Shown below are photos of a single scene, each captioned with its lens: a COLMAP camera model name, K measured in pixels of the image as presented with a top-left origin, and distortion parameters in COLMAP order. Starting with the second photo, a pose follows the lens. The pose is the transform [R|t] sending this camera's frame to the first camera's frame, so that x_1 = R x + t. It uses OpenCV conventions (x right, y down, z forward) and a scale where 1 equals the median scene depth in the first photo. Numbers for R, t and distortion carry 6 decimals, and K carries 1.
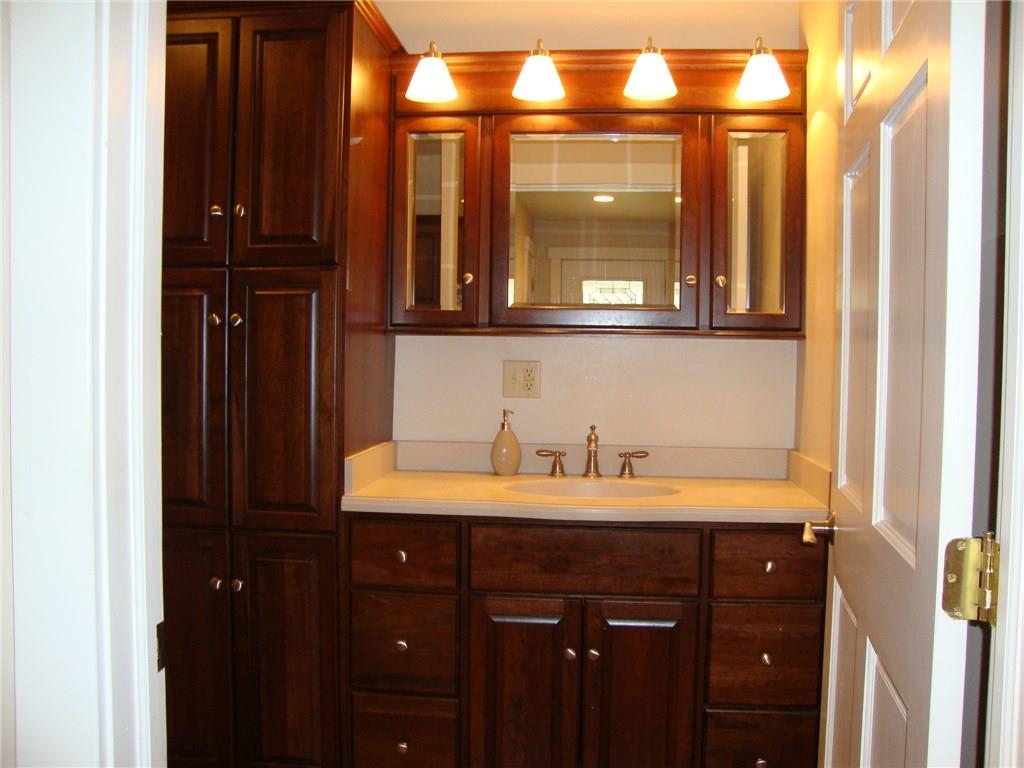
lens RADIAL K [[918.6, 0, 512.0], [0, 918.6, 384.0], [0, 0, 1]] dist [-0.192957, 0.201458]
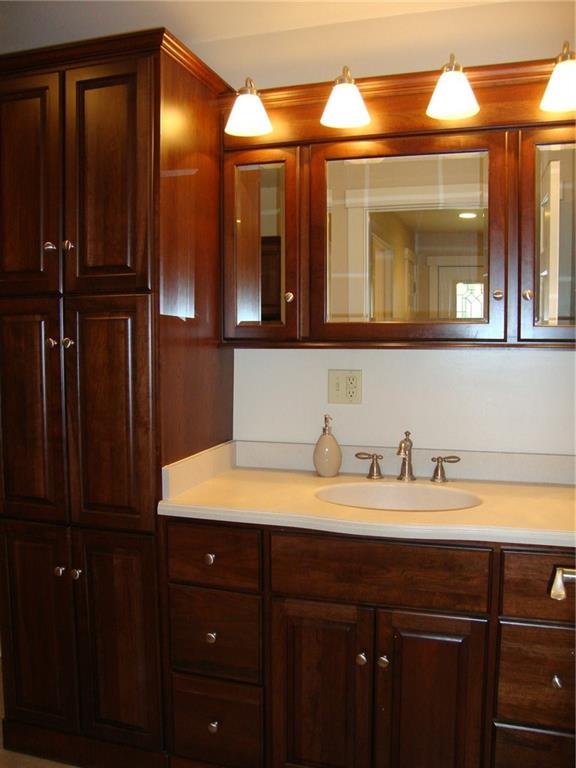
lens RADIAL K [[689.0, 0, 288.0], [0, 689.0, 384.0], [0, 0, 1]] dist [-0.192957, 0.201458]
pose [[0.978915, 0.000210, -0.204268, 0.126198], [0.007838, 0.999224, 0.038588, -0.046135], [0.204118, -0.039375, 0.978154, 0.212251]]
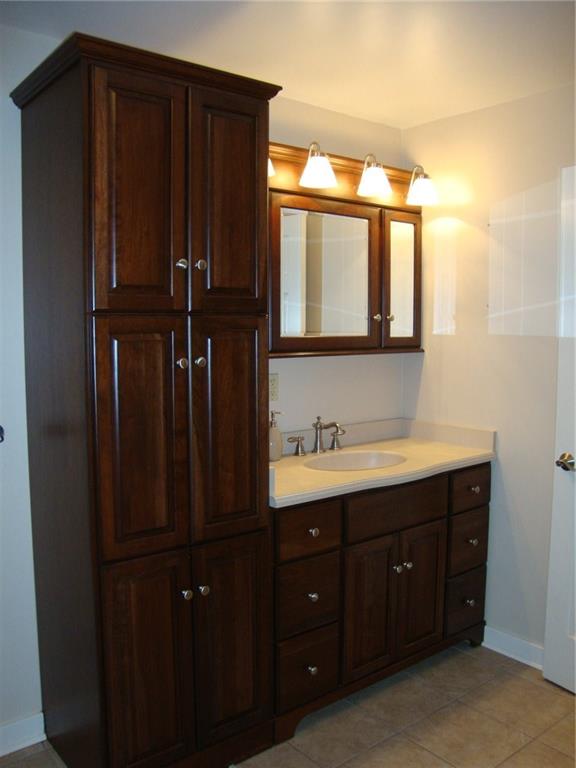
lens RADIAL K [[689.0, 0, 288.0], [0, 689.0, 384.0], [0, 0, 1]] dist [-0.192957, 0.201458]
pose [[0.711173, -0.074714, 0.699036, -0.766235], [0.032411, 0.996764, 0.073561, -0.094933], [-0.702270, -0.029658, 0.711293, 0.292017]]
